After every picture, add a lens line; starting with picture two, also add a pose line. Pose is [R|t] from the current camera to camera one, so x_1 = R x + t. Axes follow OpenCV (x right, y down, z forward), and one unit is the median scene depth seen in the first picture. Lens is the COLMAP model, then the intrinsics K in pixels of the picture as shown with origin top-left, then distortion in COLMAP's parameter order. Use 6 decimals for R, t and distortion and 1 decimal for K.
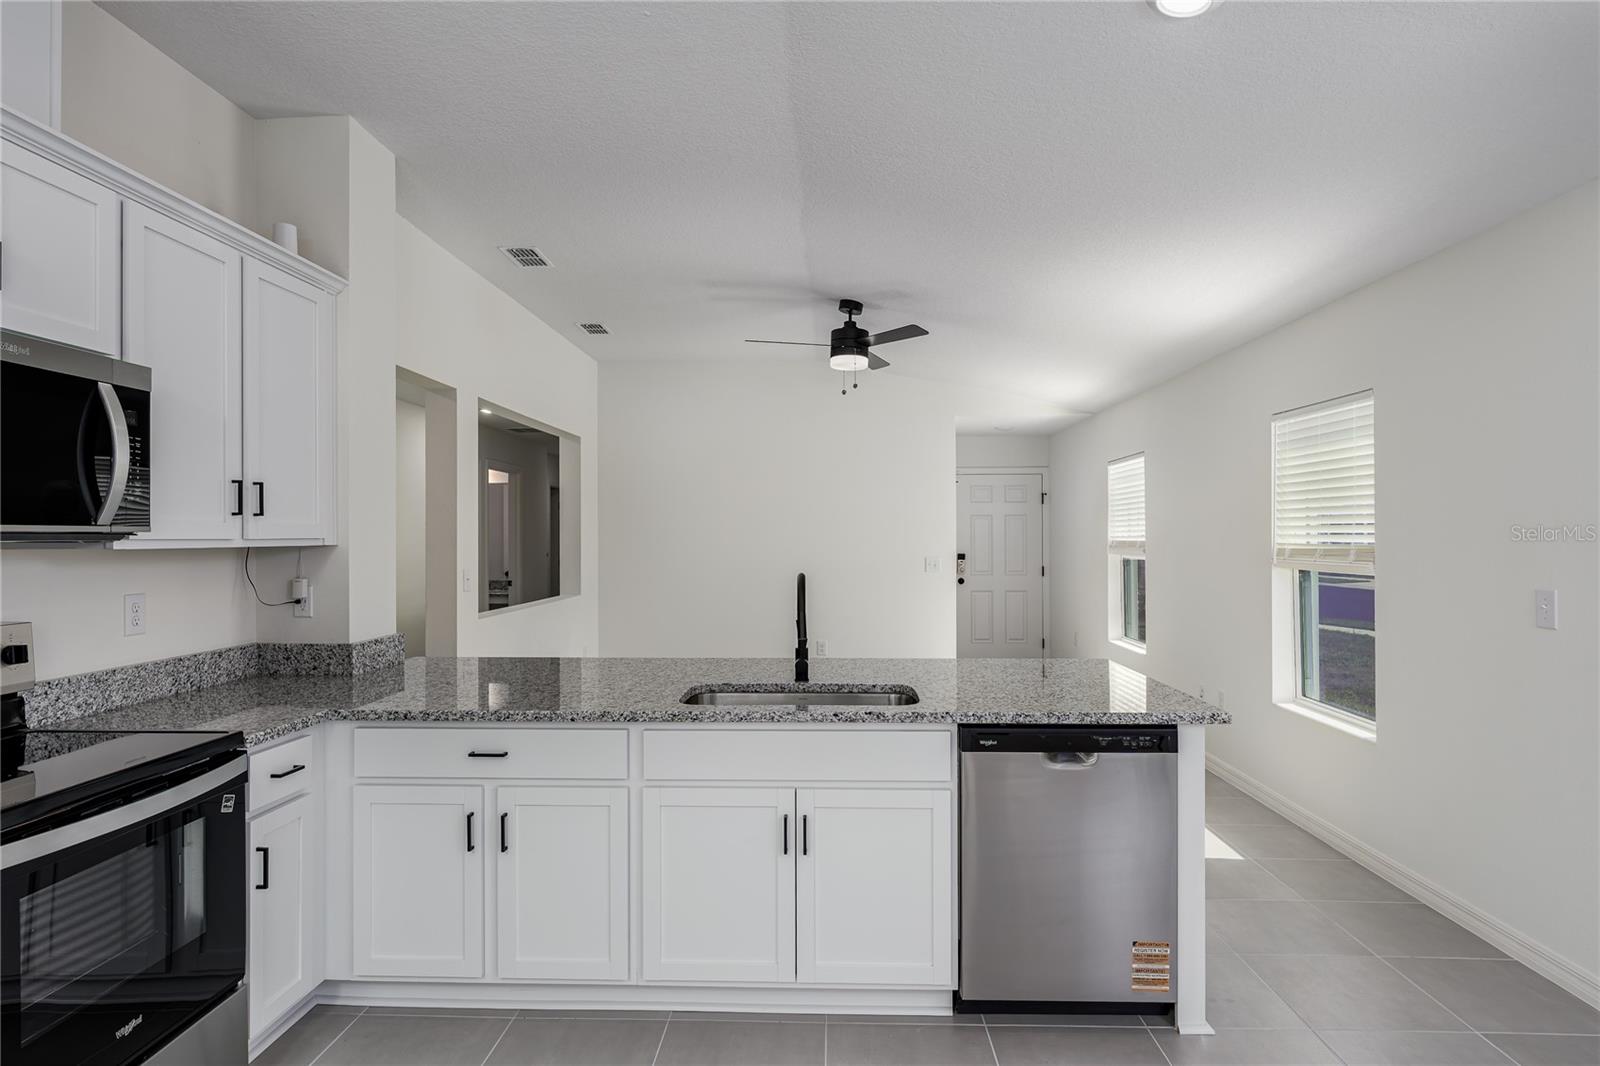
lens RADIAL K [[889.7, 0, 779.7], [0, 889.7, 535.3], [0, 0, 1]] dist [-0.007586, 0.000331]
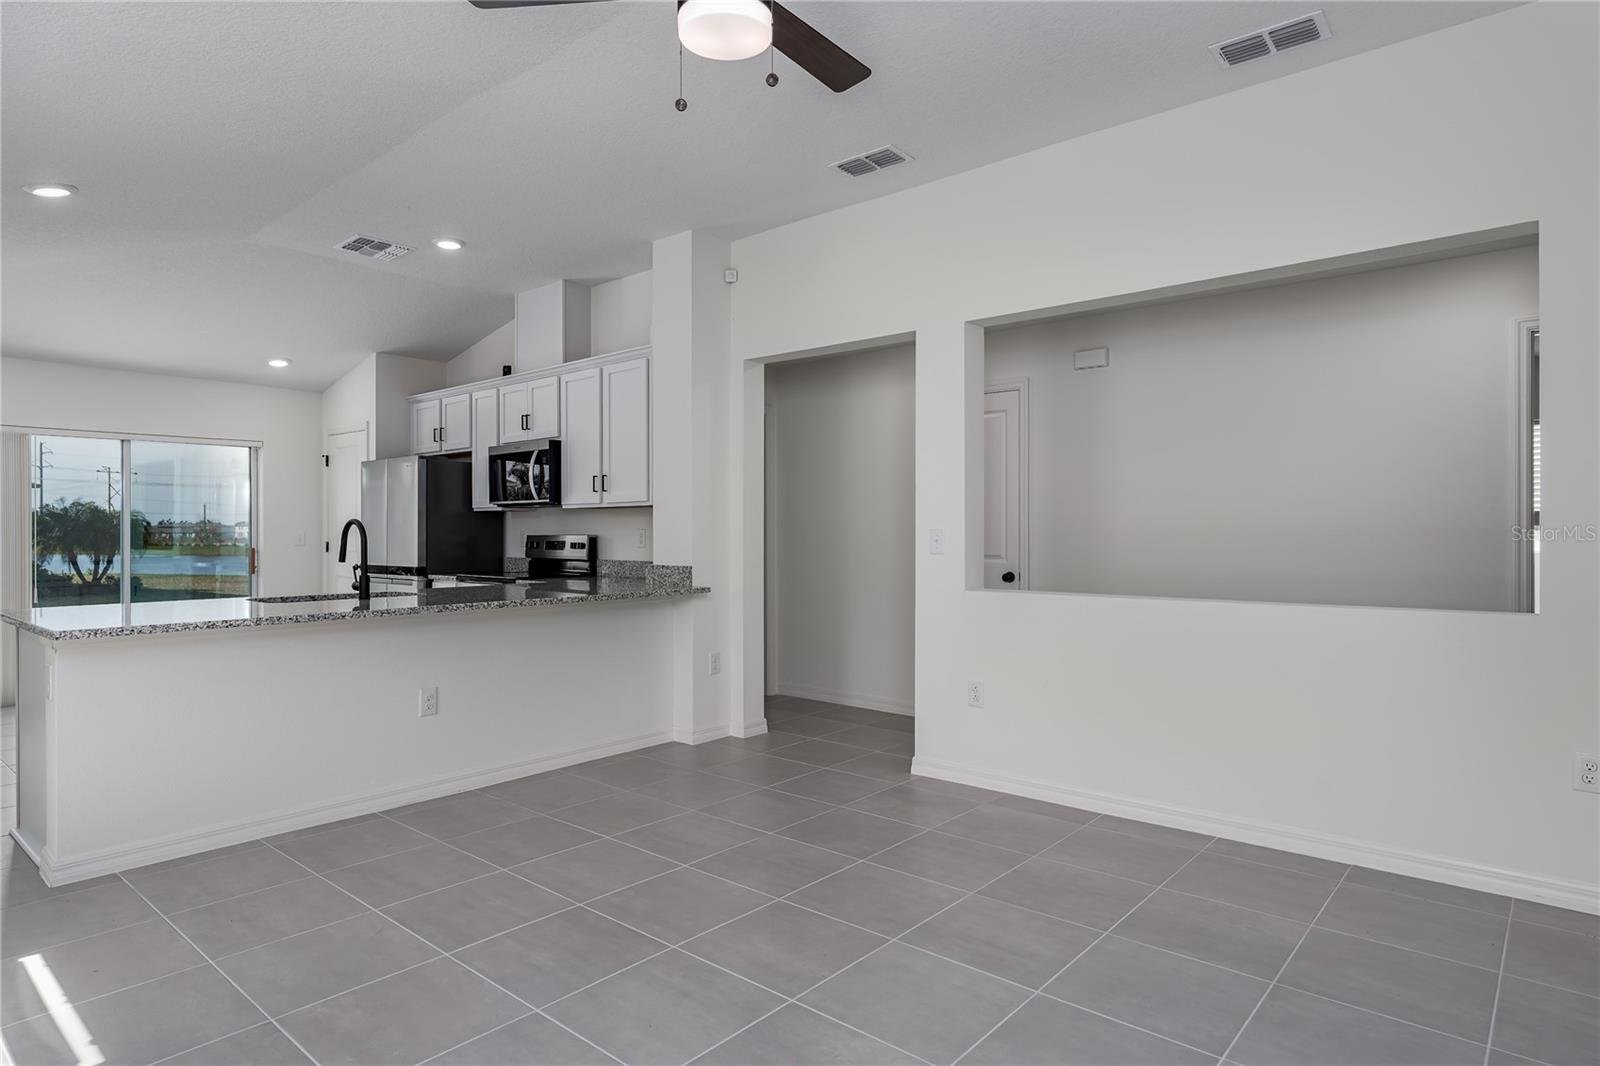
lens RADIAL K [[889.7, 0, 791.4], [0, 889.7, 533.5], [0, 0, 1]] dist [-0.007586, 0.000331]
pose [[-0.603855, 0.007281, -0.797061, 0.852207], [0.006524, 0.999970, 0.004191, 0.074511], [0.797067, -0.002669, -0.603884, 2.782041]]
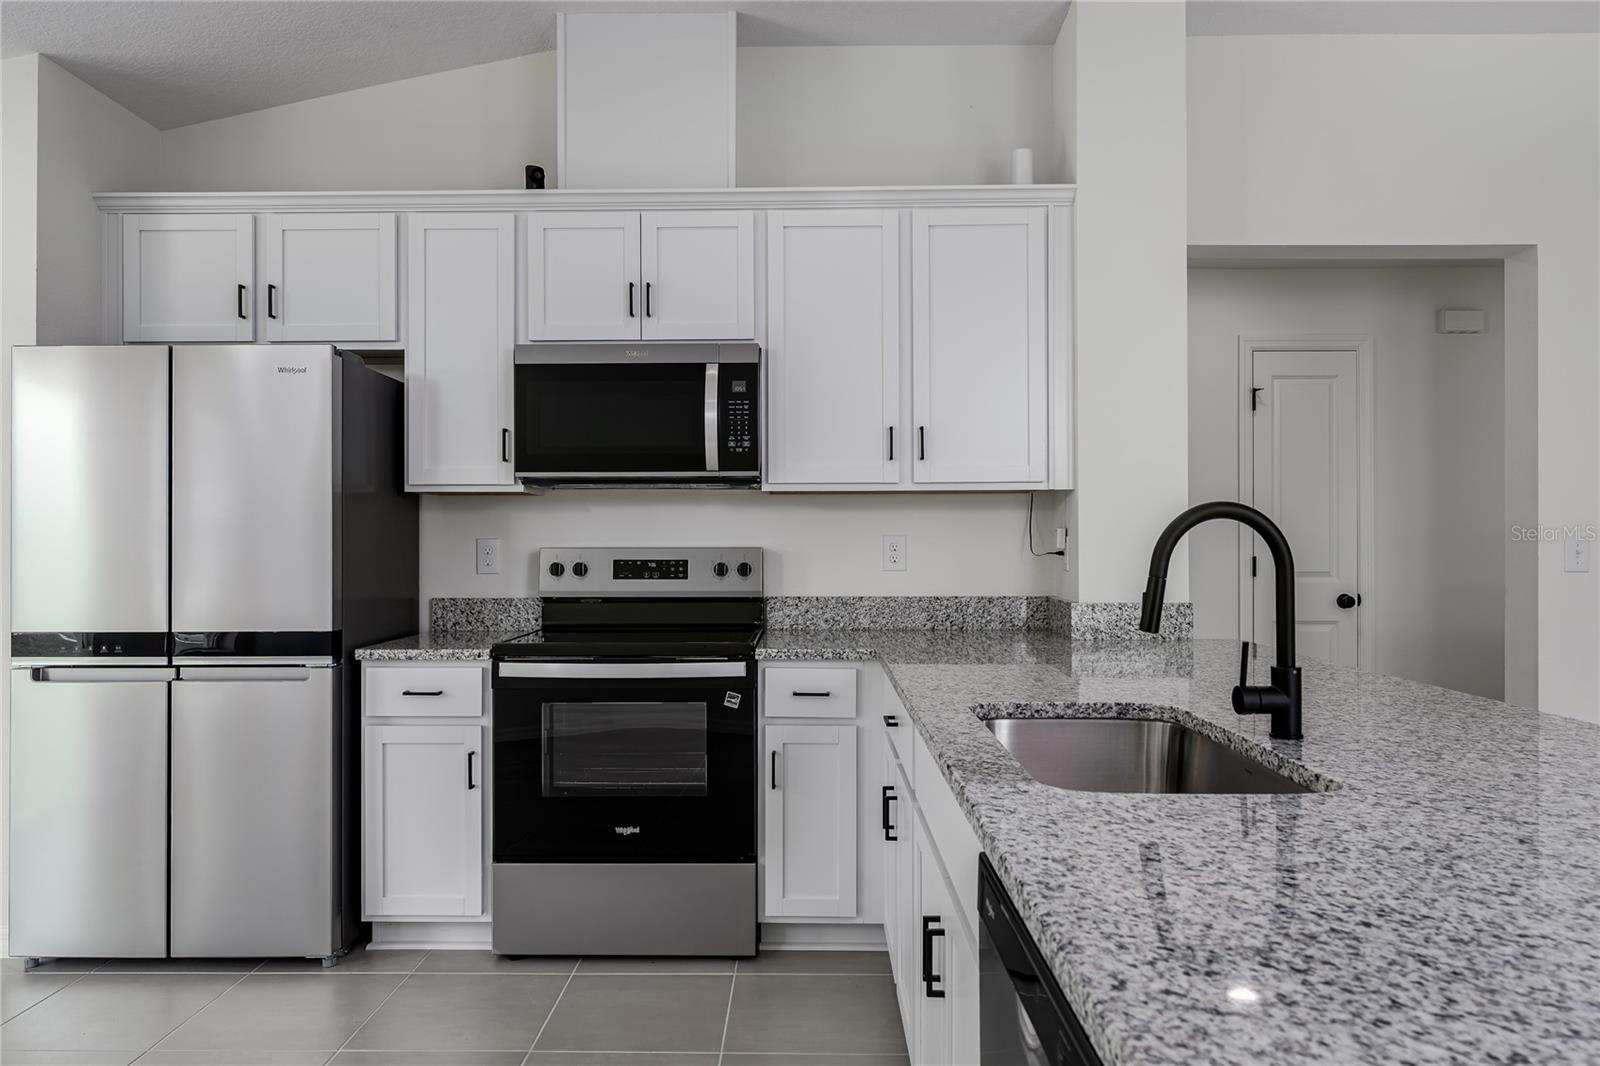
lens RADIAL K [[1061.0, 0, 806.9], [0, 1061.0, 532.3], [0, 0, 1]] dist [0.002444, -0.008535]
pose [[0.047359, -0.003285, -0.998873, 0.676136], [0.004515, 0.999985, -0.003075, 0.070116], [0.998868, -0.004365, 0.047373, 0.869619]]
